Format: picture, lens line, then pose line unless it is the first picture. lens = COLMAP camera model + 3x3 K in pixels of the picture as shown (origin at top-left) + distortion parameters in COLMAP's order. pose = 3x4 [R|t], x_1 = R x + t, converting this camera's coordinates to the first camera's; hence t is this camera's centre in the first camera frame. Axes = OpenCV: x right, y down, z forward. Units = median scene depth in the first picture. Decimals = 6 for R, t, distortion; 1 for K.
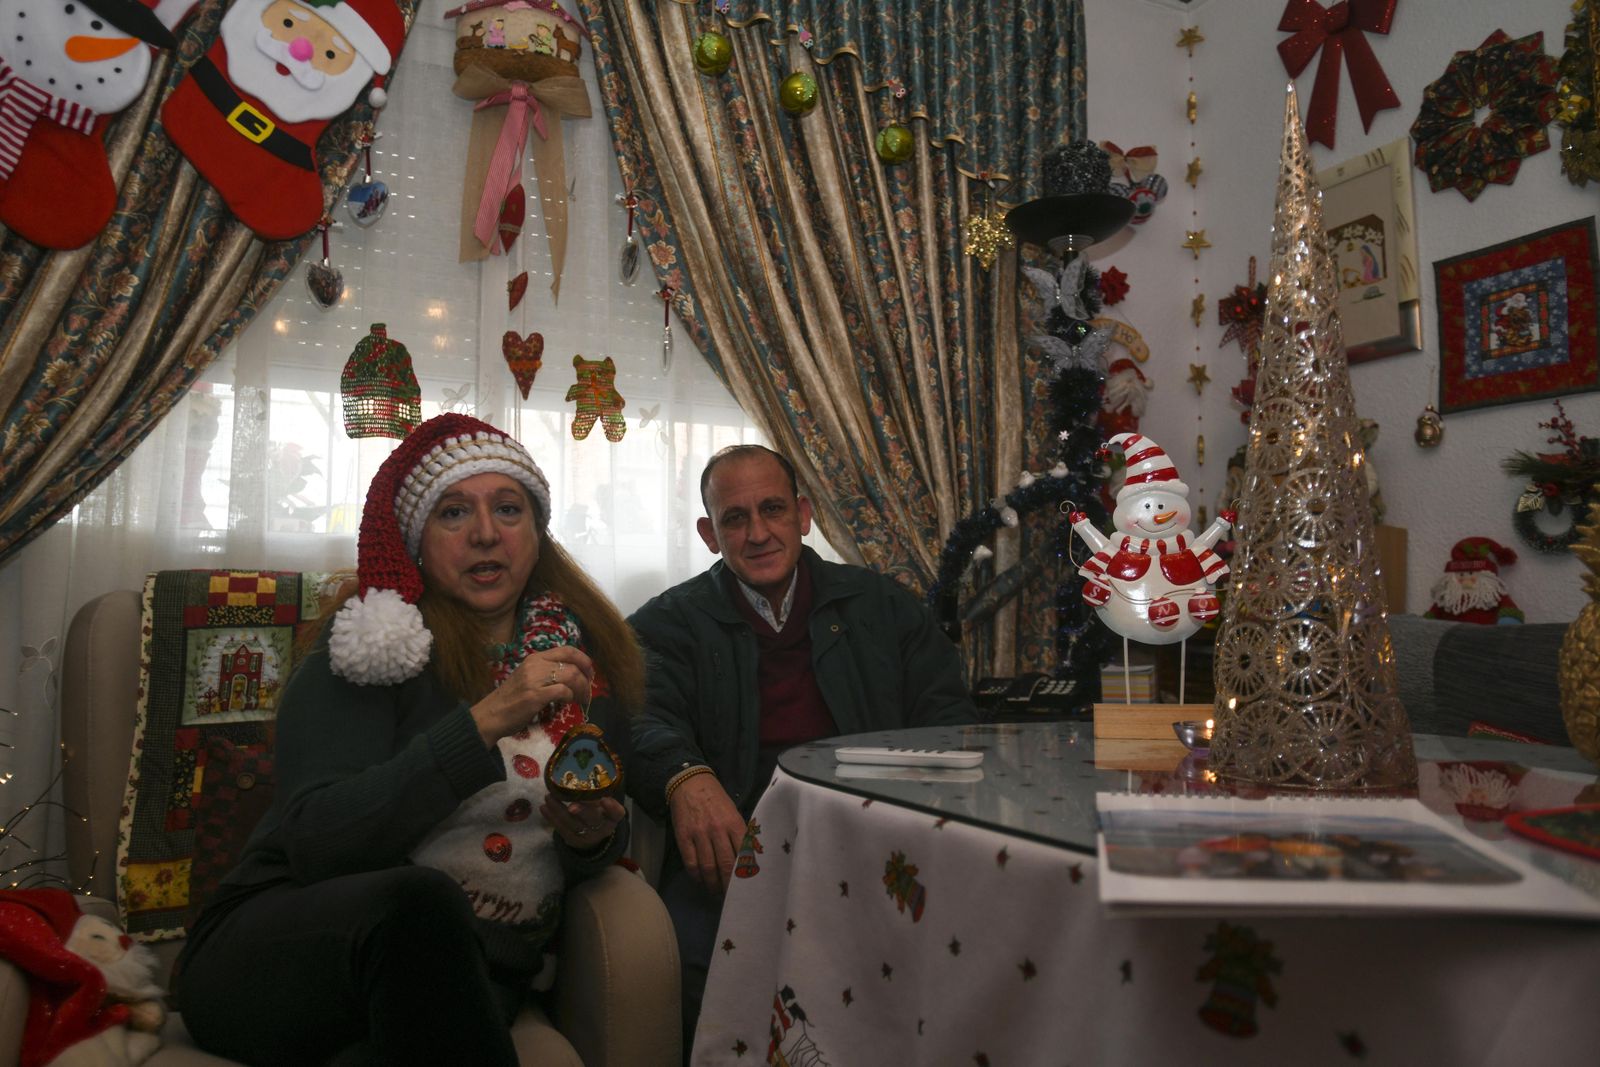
lens RADIAL K [[1168.7, 0, 796.3], [0, 1168.7, 537.8], [0, 0, 1]] dist [-0.047016, 0.066014]
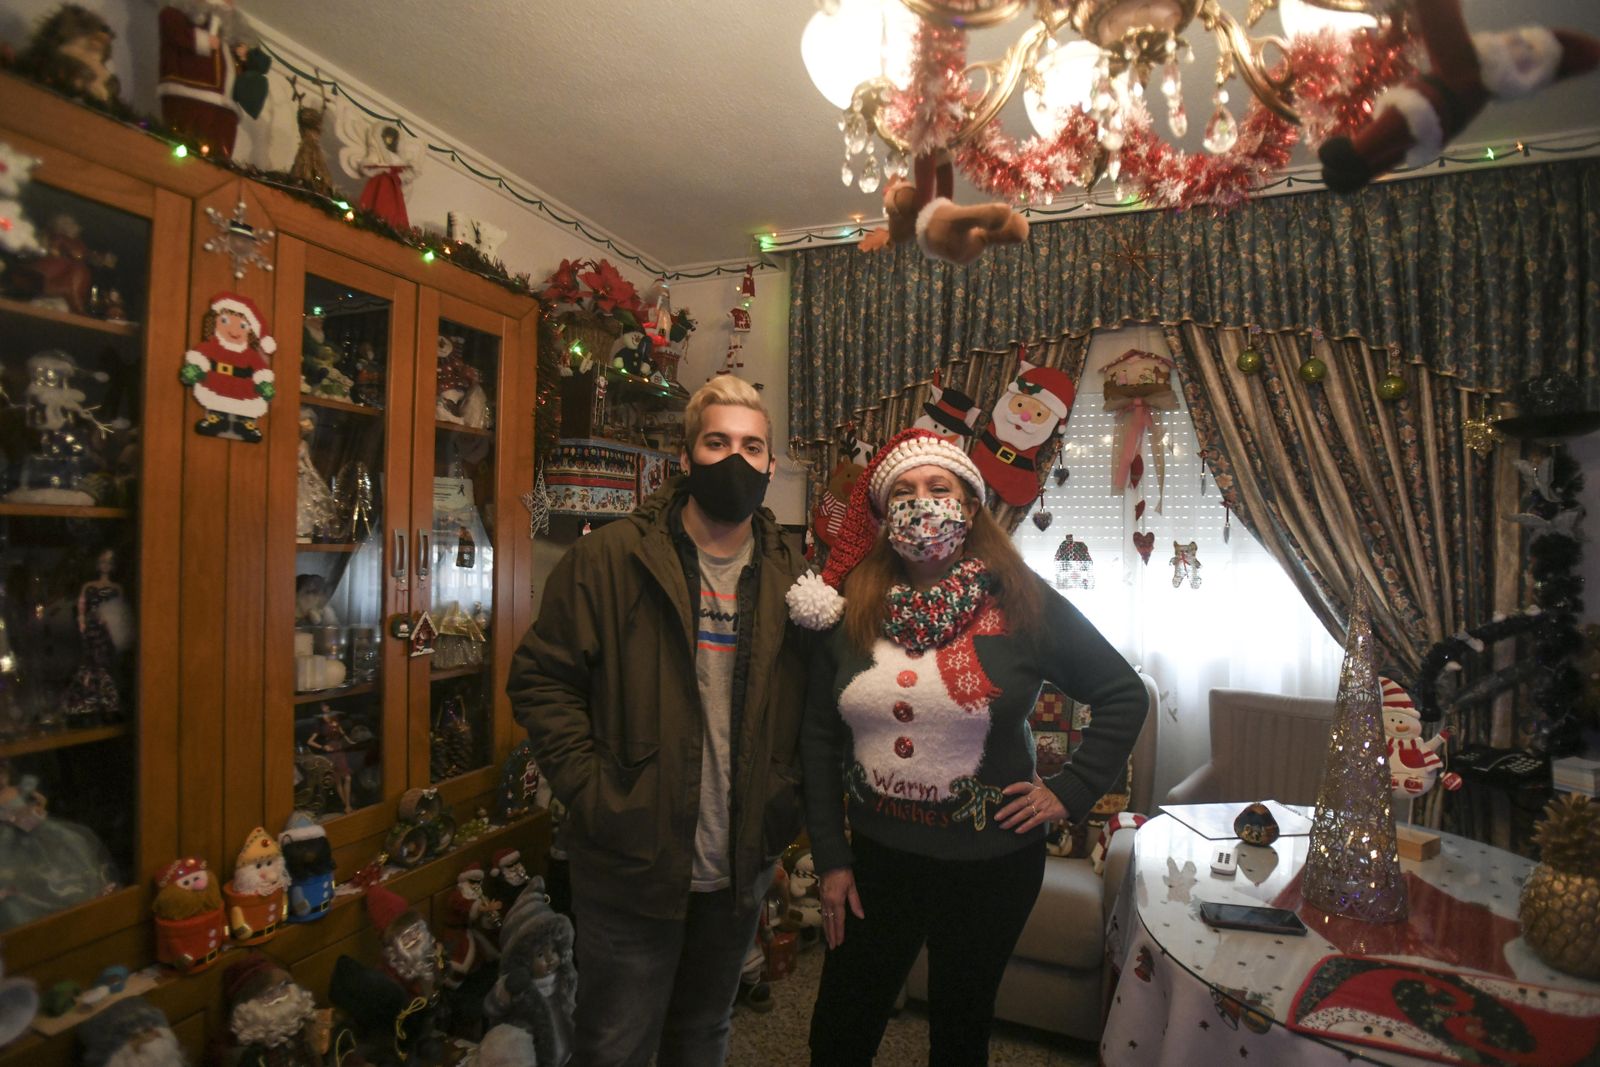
lens RADIAL K [[810.7, 0, 801.5], [0, 810.7, 534.6], [0, 0, 1]] dist [-0.083228, 0.036185]
pose [[0.670709, 0.001235, -0.741720, 0.343292], [0.044403, 0.998138, 0.041814, -0.238815], [0.740391, -0.060980, 0.669405, -0.277841]]
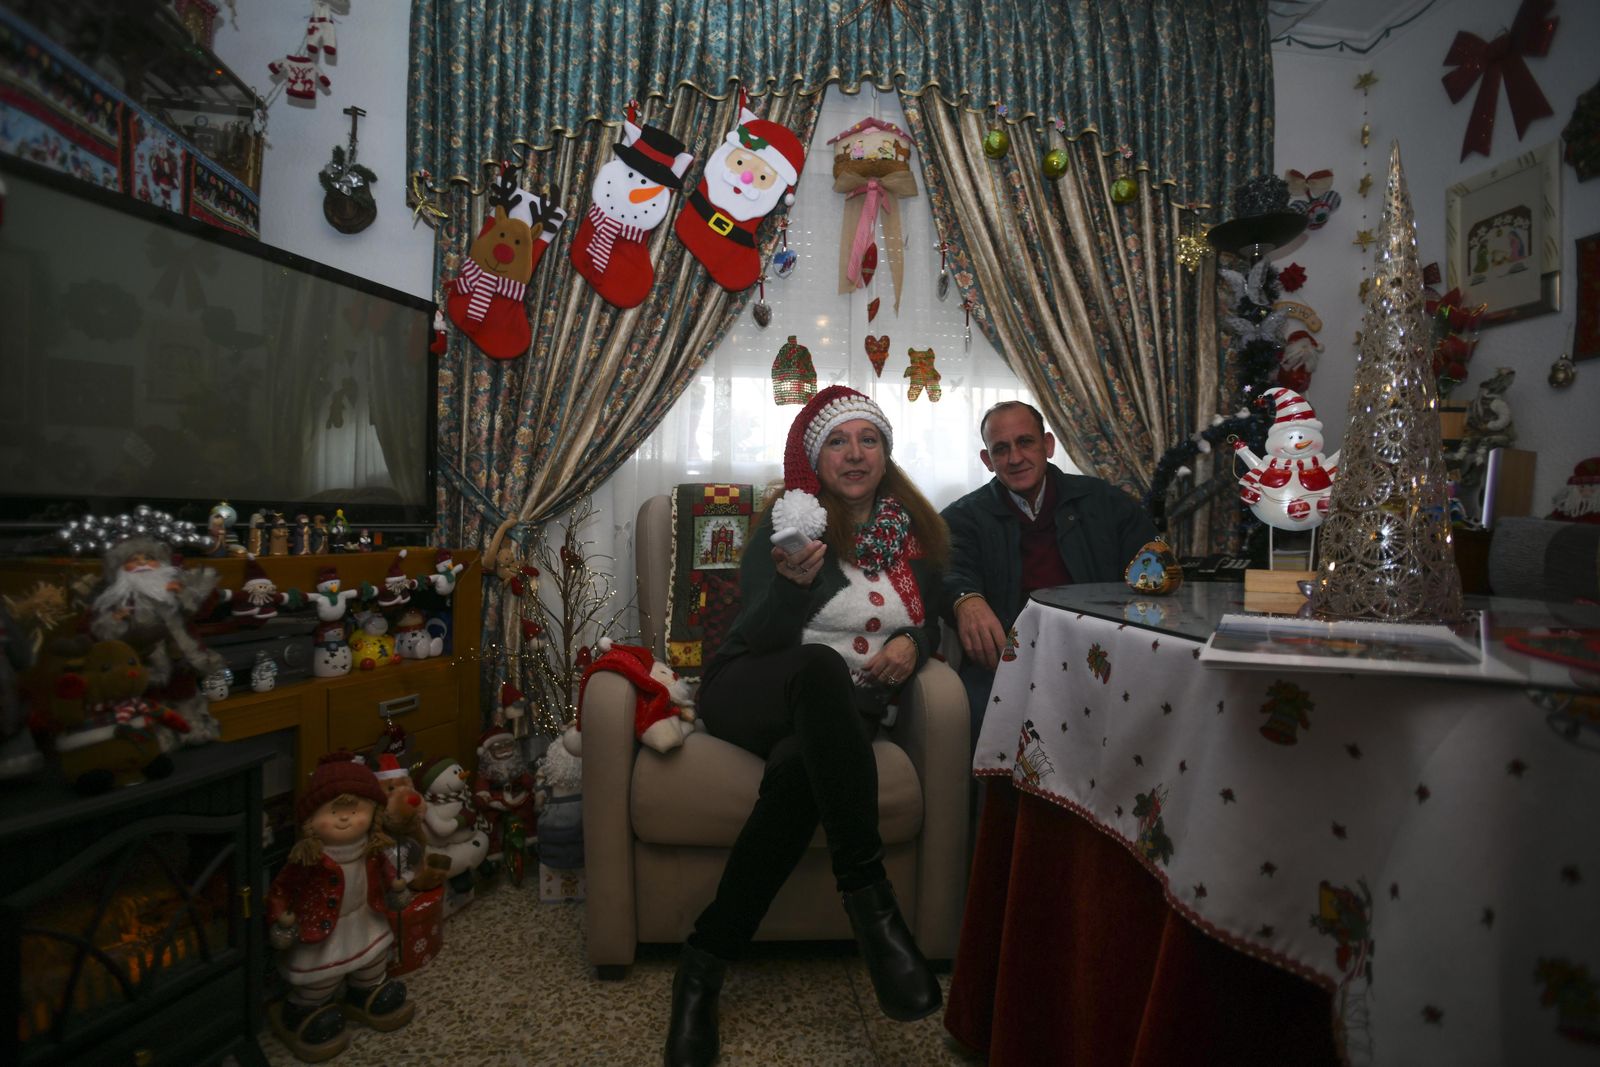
lens RADIAL K [[781.3, 0, 798.3], [0, 781.3, 535.8], [0, 0, 1]] dist [-0.093391, 0.042328]
pose [[0.946224, 0.017280, -0.323051, 0.013292], [0.012027, 0.996003, 0.088502, 0.002823], [0.323290, -0.087628, 0.942234, -0.067793]]
